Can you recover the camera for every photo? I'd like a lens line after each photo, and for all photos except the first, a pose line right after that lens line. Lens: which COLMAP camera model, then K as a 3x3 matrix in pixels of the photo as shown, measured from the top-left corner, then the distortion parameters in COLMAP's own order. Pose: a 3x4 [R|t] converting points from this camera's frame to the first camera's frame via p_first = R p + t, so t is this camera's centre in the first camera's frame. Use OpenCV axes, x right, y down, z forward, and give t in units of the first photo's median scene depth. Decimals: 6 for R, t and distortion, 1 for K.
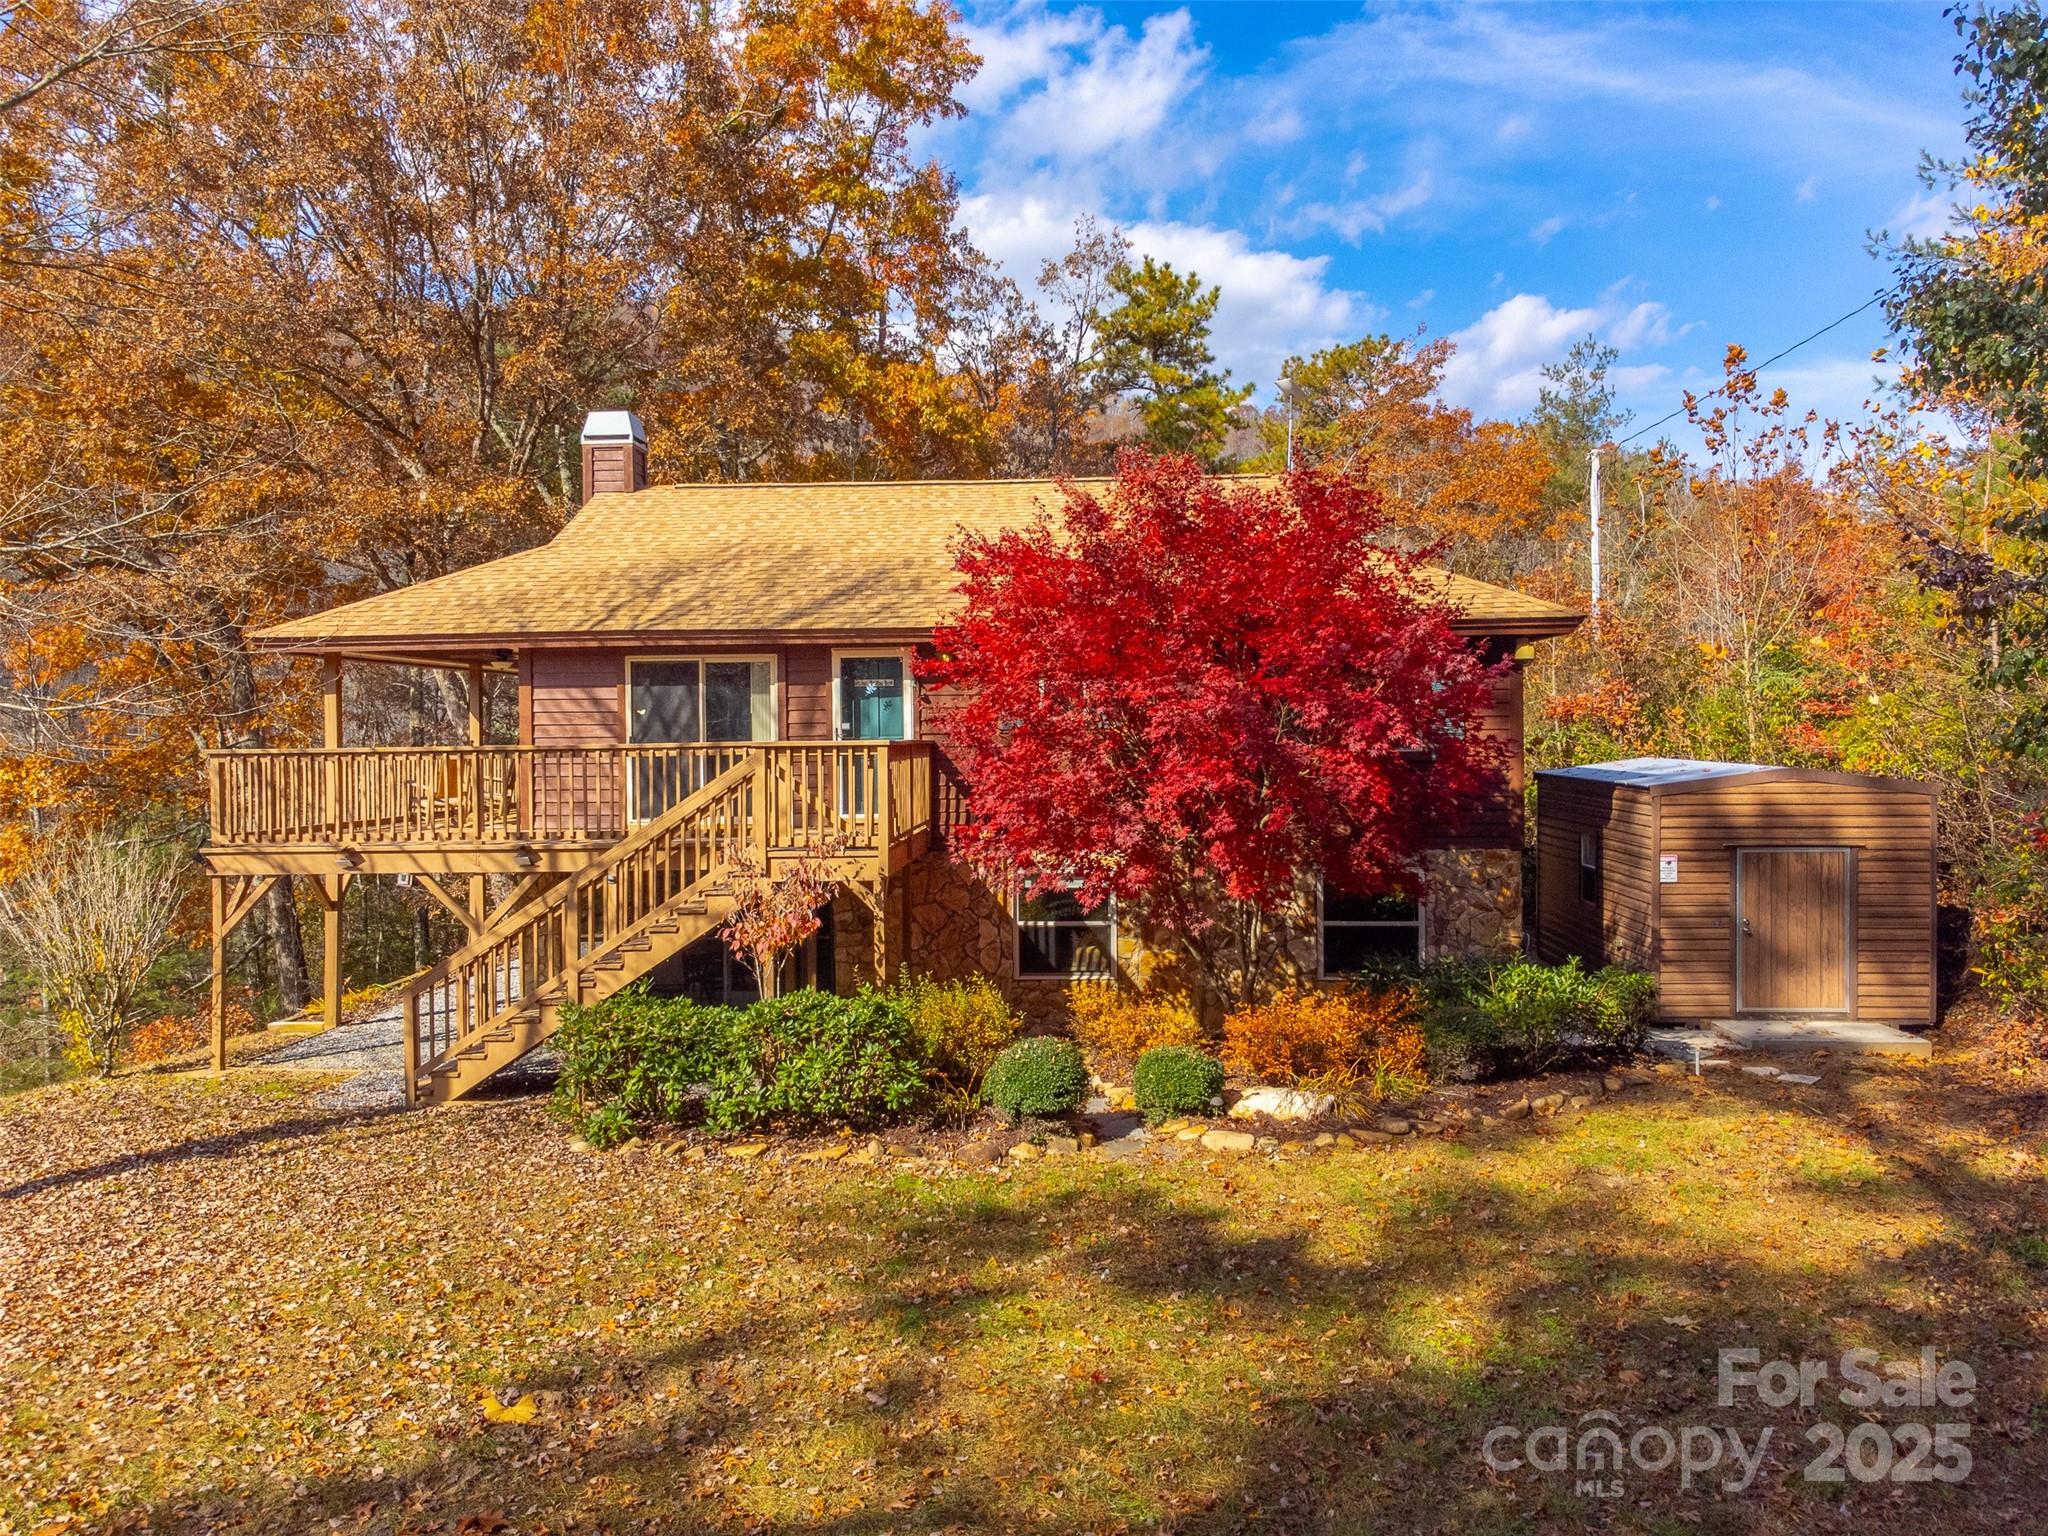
lens RADIAL K [[1528.5, 0, 1030.4], [0, 1528.5, 764.2], [0, 0, 1]] dist [0.009875, 0.002250]
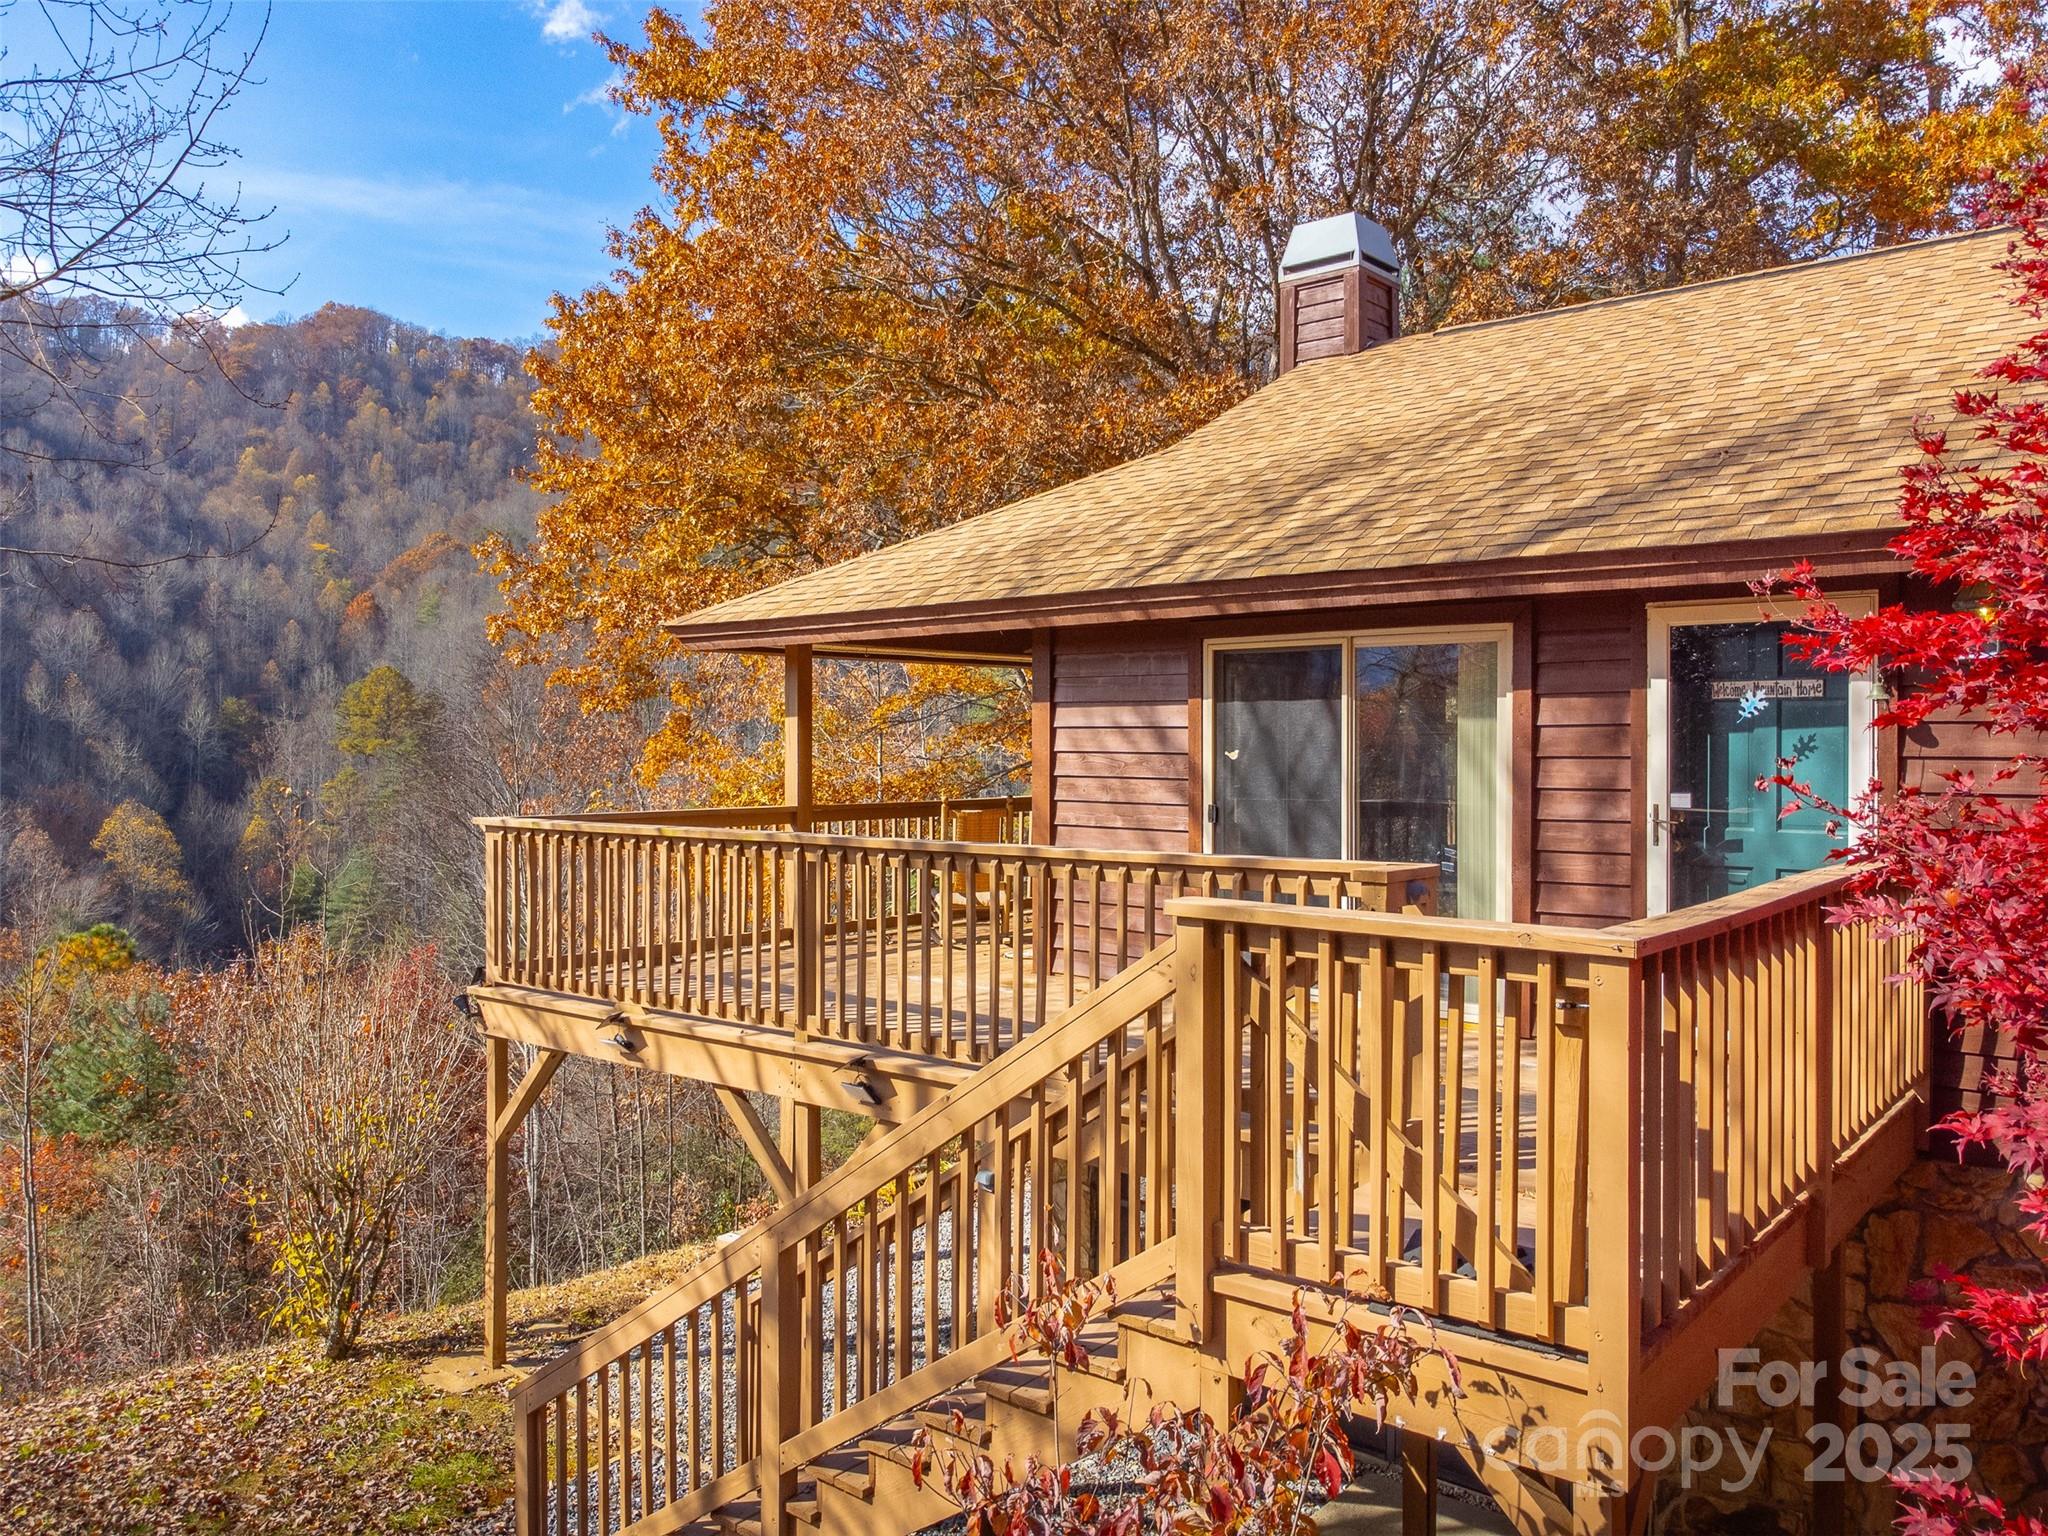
lens RADIAL K [[1525.8, 0, 1044.2], [0, 1525.8, 759.1], [0, 0, 1]] dist [0.008221, -0.004341]
pose [[0.804074, 0.017824, -0.594262, -0.021144], [-0.019124, 0.999809, 0.004111, -0.038337], [0.594222, 0.008059, 0.804261, 0.661414]]
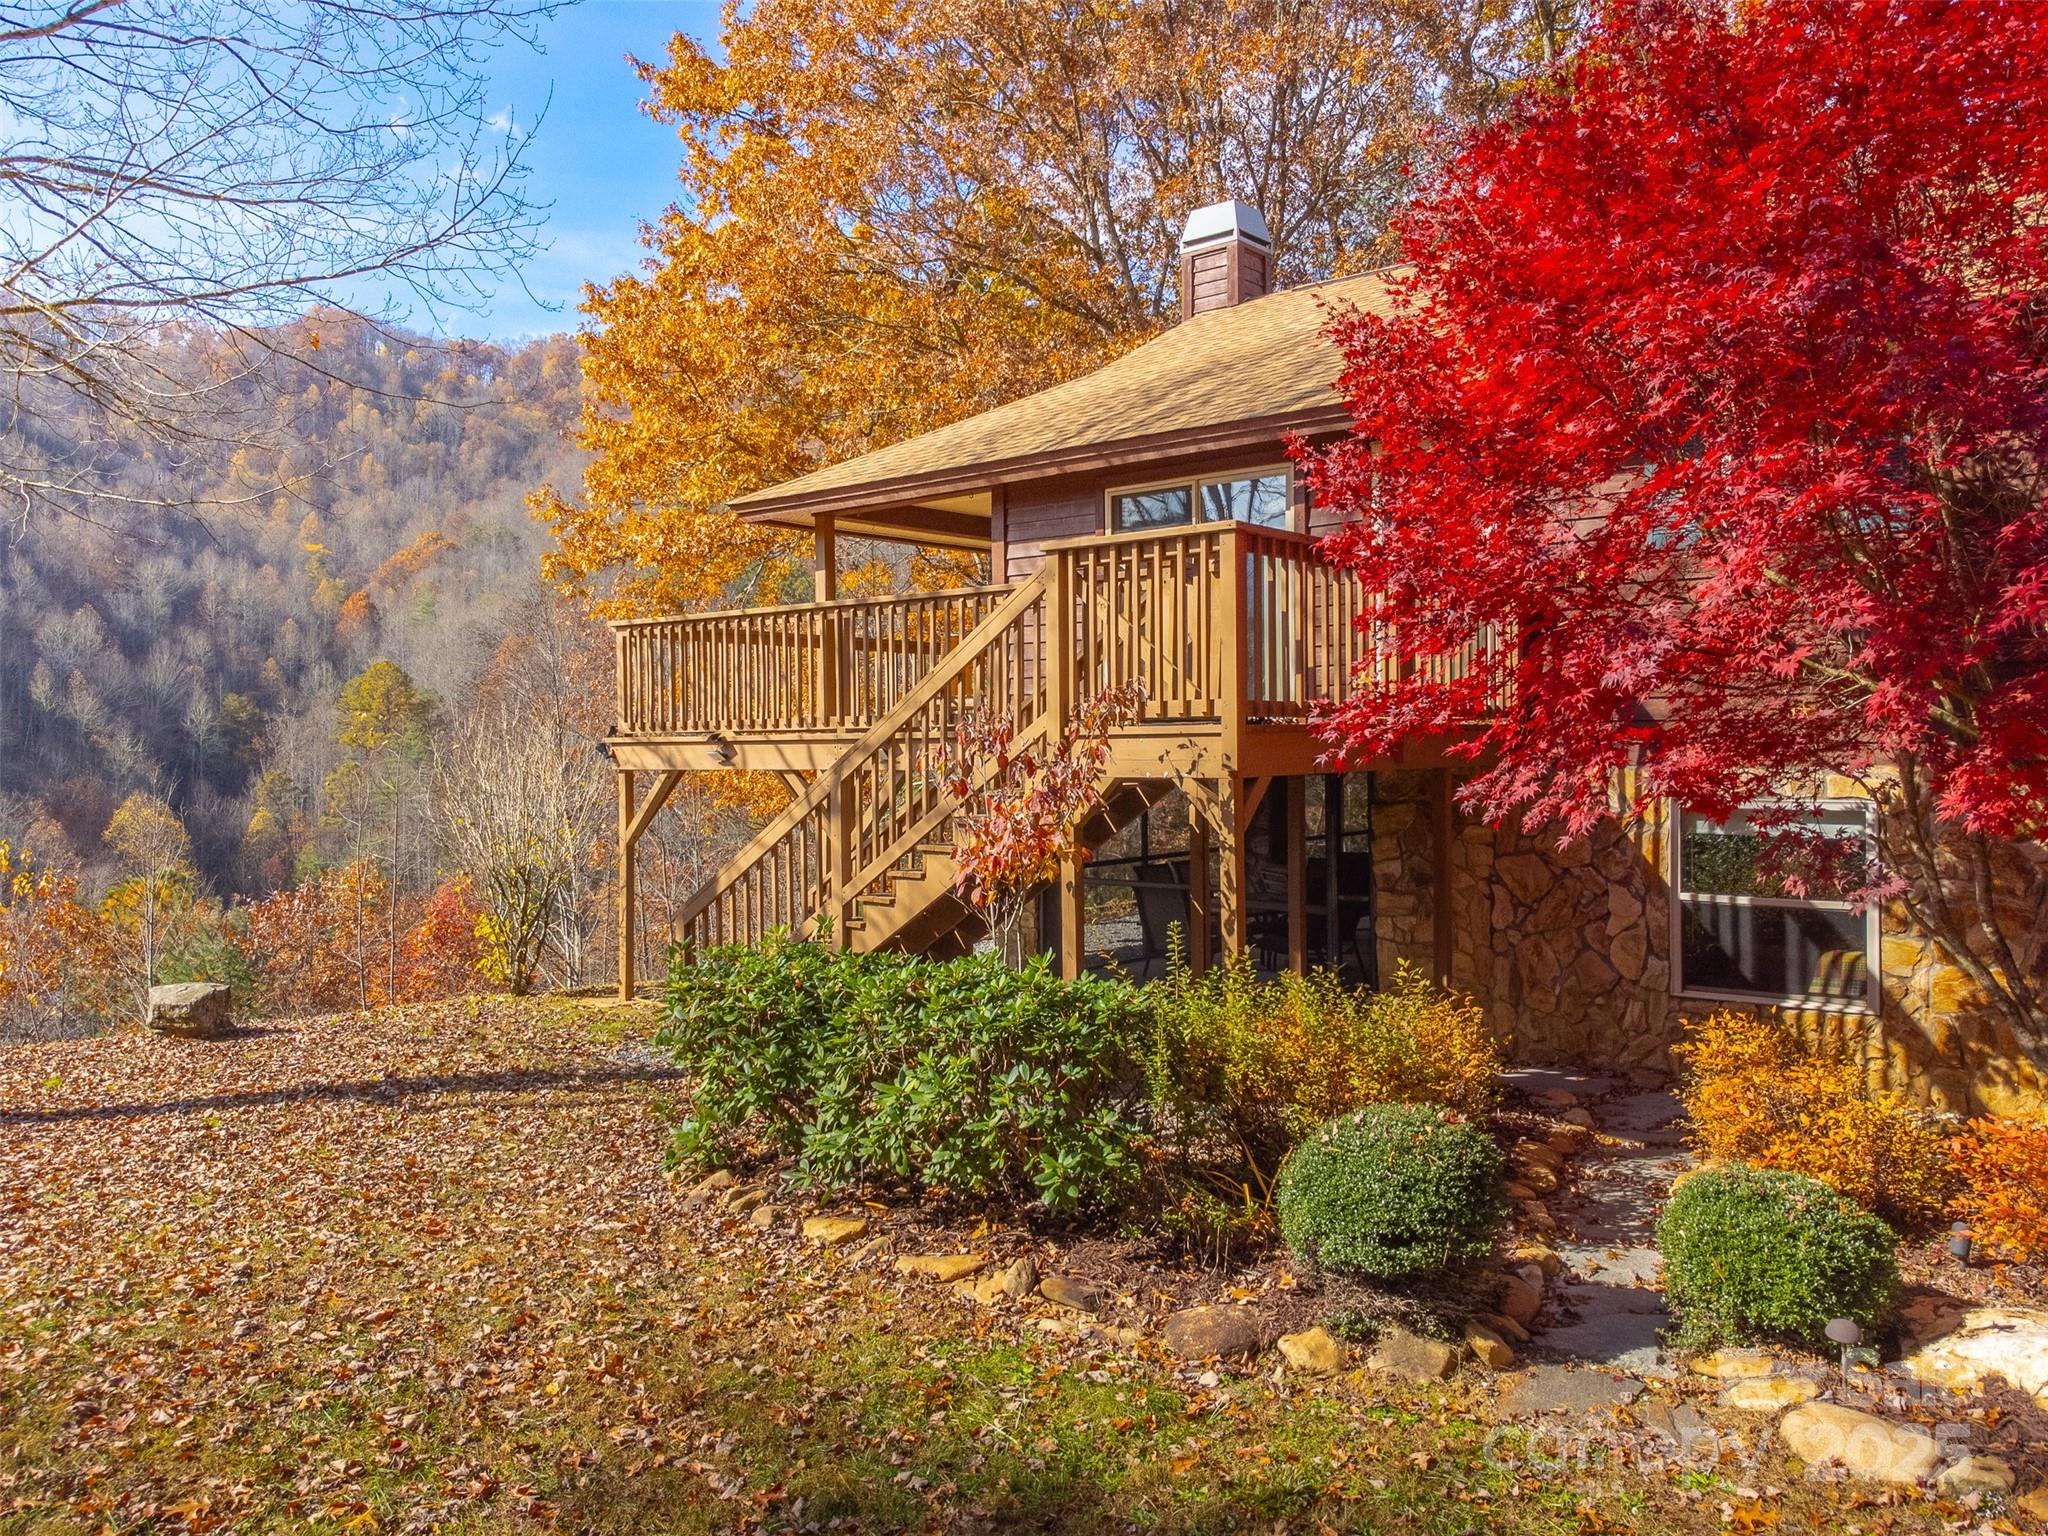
lens RADIAL K [[1528.5, 0, 1030.4], [0, 1528.5, 764.2], [0, 0, 1]] dist [0.009875, 0.002250]
pose [[0.802307, 0.012829, -0.596773, 0.155235], [-0.008968, 0.999915, 0.009438, 0.059327], [0.596844, -0.002221, 0.802354, 0.457846]]
